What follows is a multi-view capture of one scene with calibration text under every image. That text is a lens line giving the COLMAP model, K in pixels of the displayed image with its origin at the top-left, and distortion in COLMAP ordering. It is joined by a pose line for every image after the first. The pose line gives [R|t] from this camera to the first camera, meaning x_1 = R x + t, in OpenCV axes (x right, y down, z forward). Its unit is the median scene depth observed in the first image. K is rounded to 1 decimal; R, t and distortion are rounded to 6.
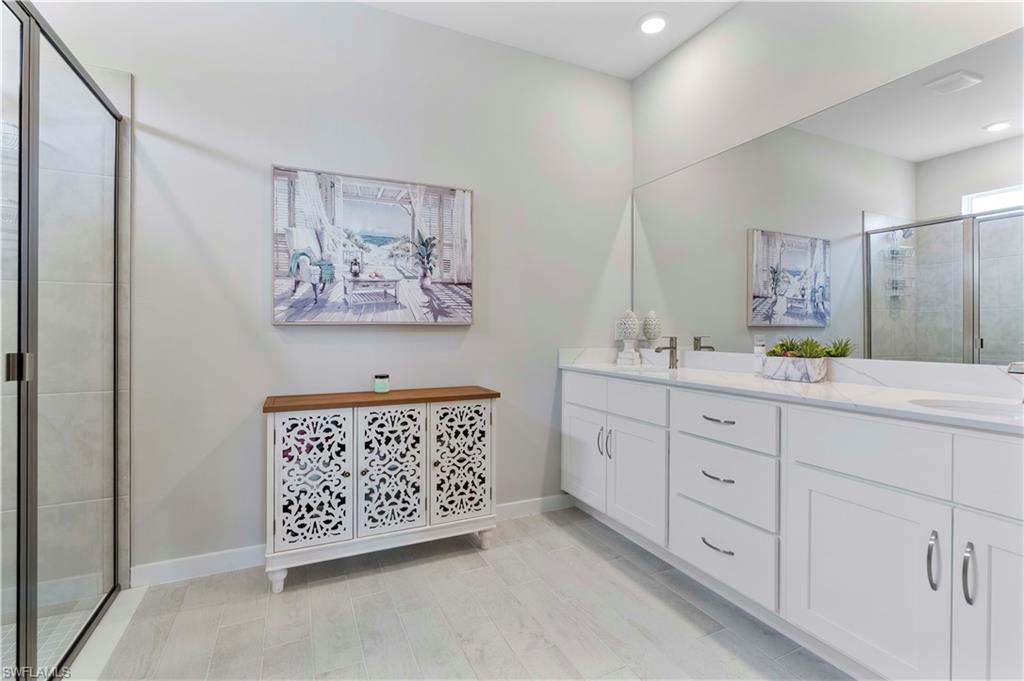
lens RADIAL K [[469.7, 0, 517.6], [0, 469.7, 331.0], [0, 0, 1]] dist [-0.007083, 0.003058]
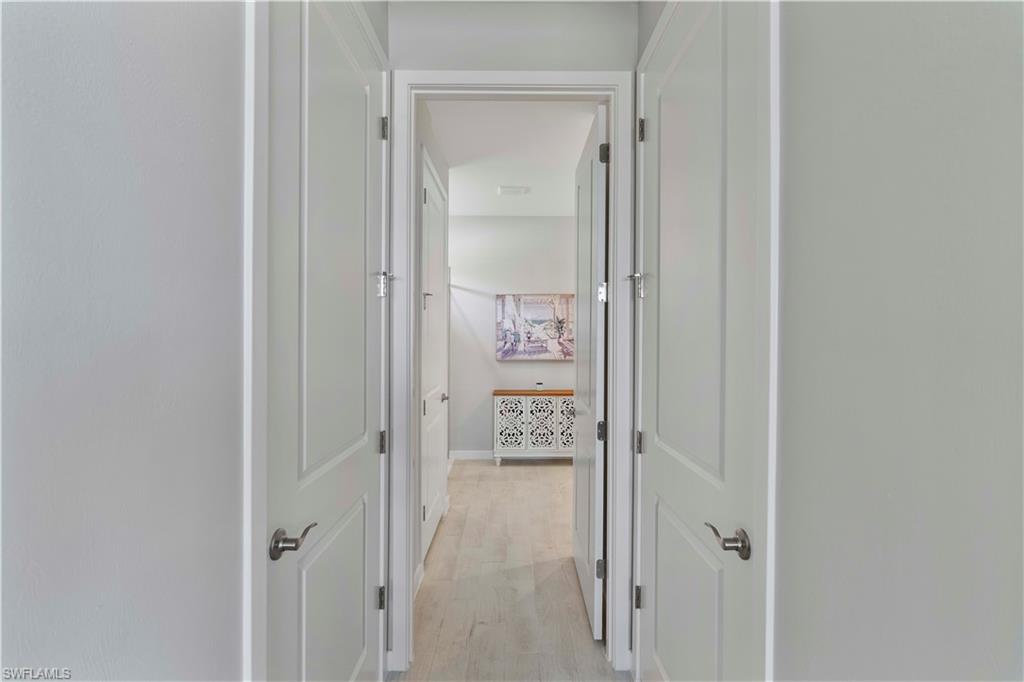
lens RADIAL K [[469.7, 0, 514.4], [0, 469.7, 342.7], [0, 0, 1]] dist [-0.007083, 0.003058]
pose [[0.904248, 0.000787, -0.427008, 0.583453], [0.000220, 0.999997, 0.002310, -0.108156], [0.427008, -0.002183, 0.904245, -1.125012]]
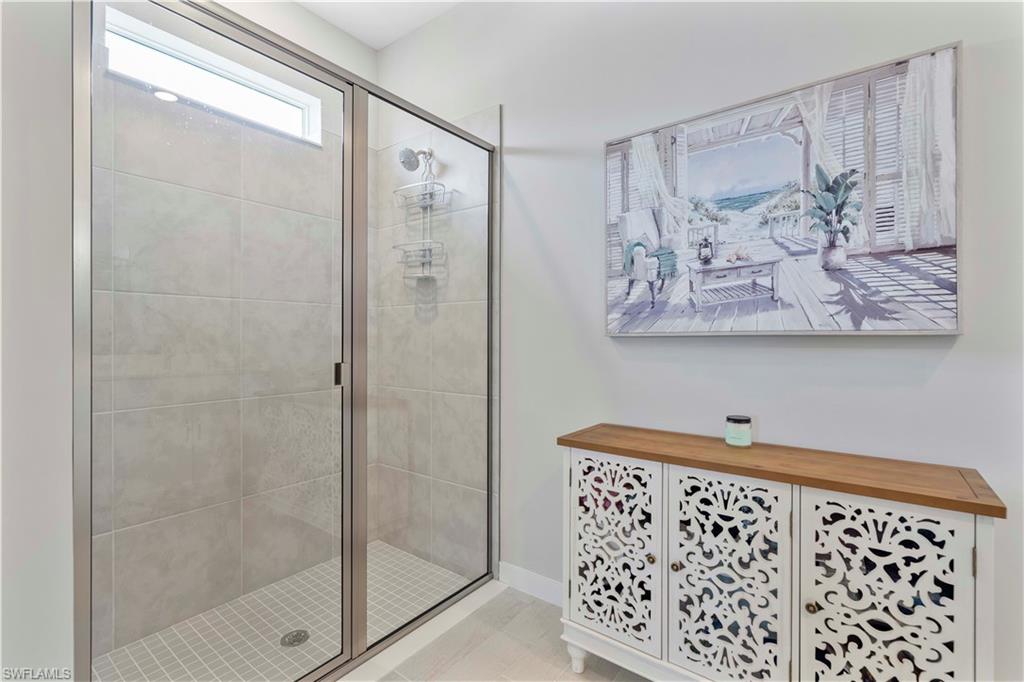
lens RADIAL K [[469.7, 0, 506.0], [0, 469.7, 337.1], [0, 0, 1]] dist [-0.007083, 0.003058]
pose [[0.453750, 0.000951, -0.891129, 0.128730], [-0.001817, 0.999998, 0.000141, -0.012042], [0.891127, 0.001555, 0.453751, 0.461974]]
